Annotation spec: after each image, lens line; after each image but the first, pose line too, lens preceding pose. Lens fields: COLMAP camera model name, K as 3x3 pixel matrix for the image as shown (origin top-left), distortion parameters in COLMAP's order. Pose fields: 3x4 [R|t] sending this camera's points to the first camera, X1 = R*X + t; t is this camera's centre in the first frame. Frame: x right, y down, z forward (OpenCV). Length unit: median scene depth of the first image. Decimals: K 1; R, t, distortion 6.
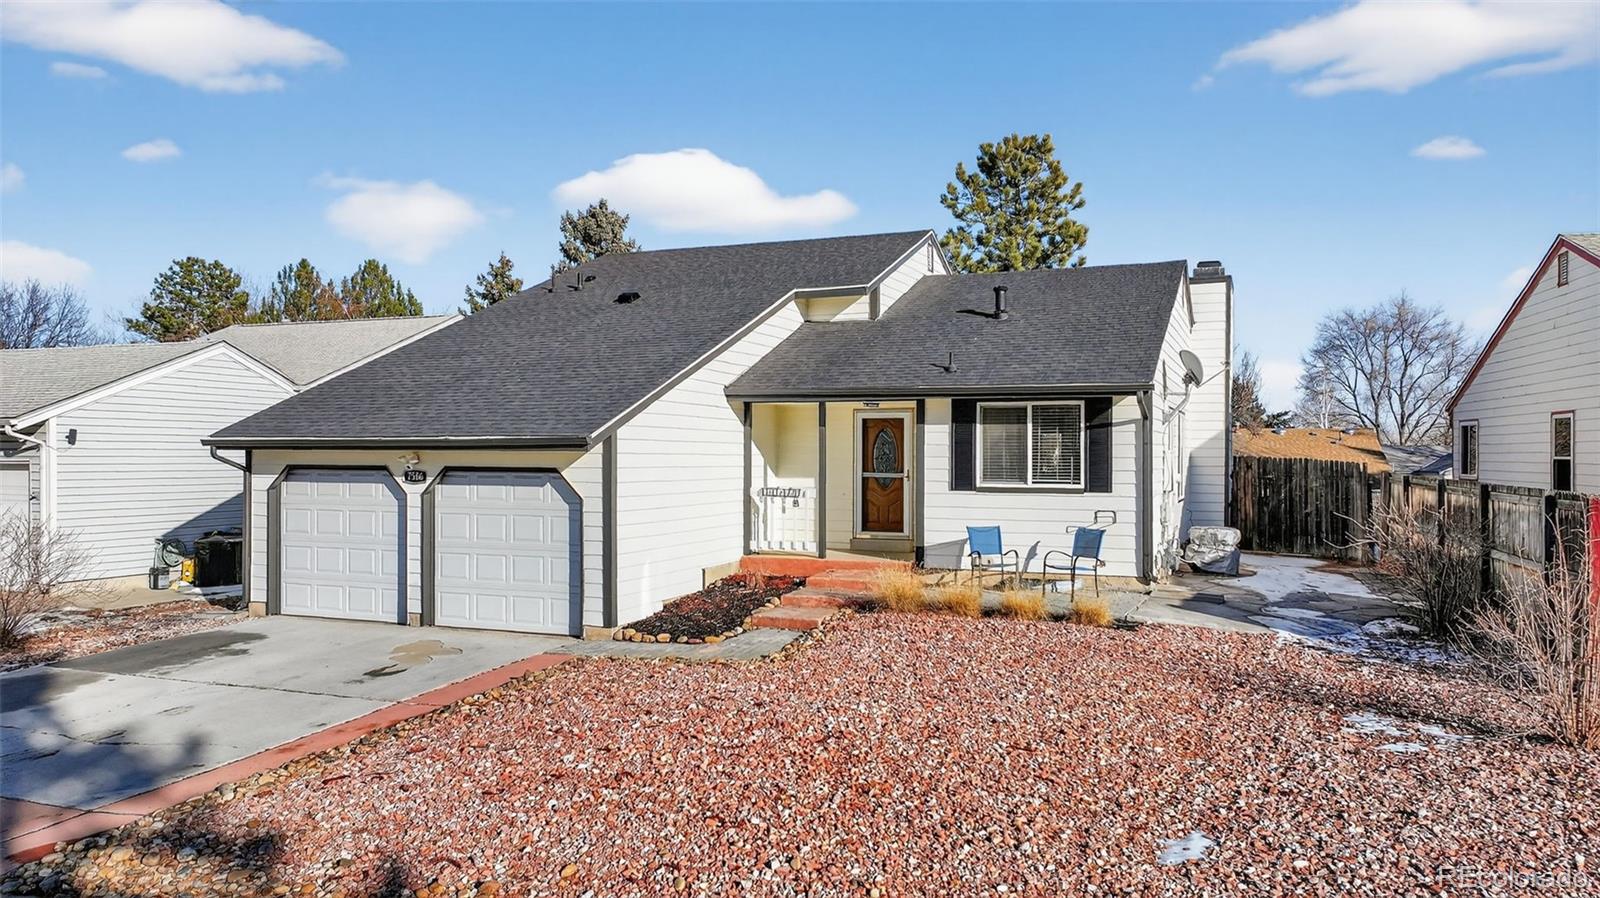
lens RADIAL K [[1121.4, 0, 801.5], [0, 1121.4, 456.1], [0, 0, 1]] dist [0.004635, -0.001271]
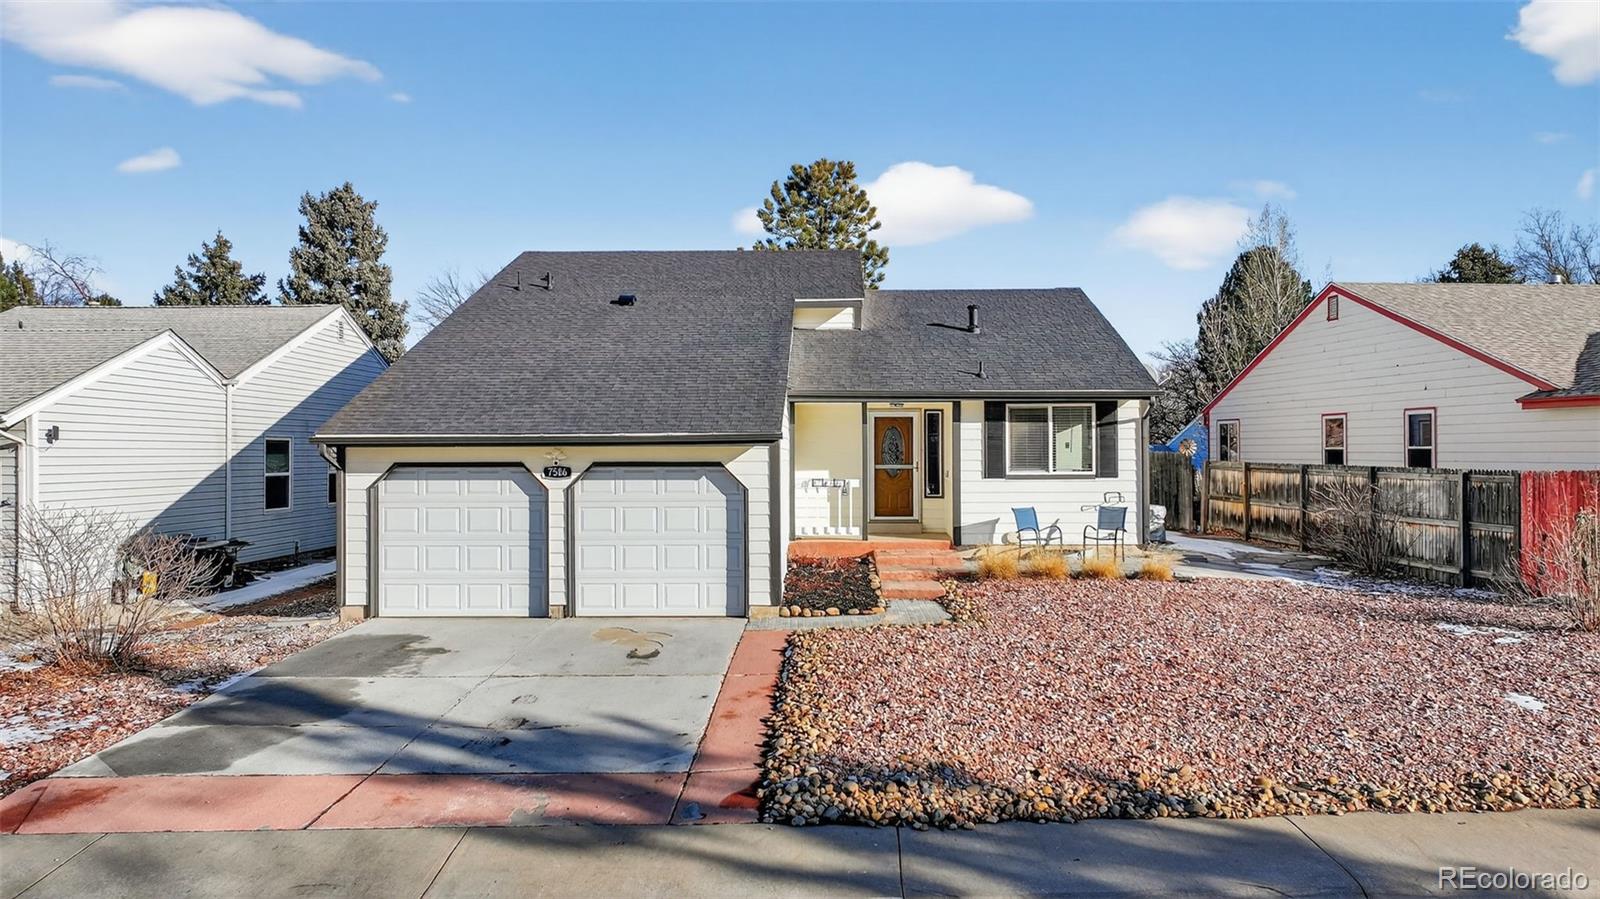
lens RADIAL K [[1121.4, 0, 791.9], [0, 1121.4, 443.9], [0, 0, 1]] dist [0.004635, -0.001271]
pose [[0.935872, -0.005211, 0.352300, -0.472447], [0.008221, 0.999941, -0.007050, 0.000993], [-0.352243, 0.009494, 0.935860, -0.035726]]
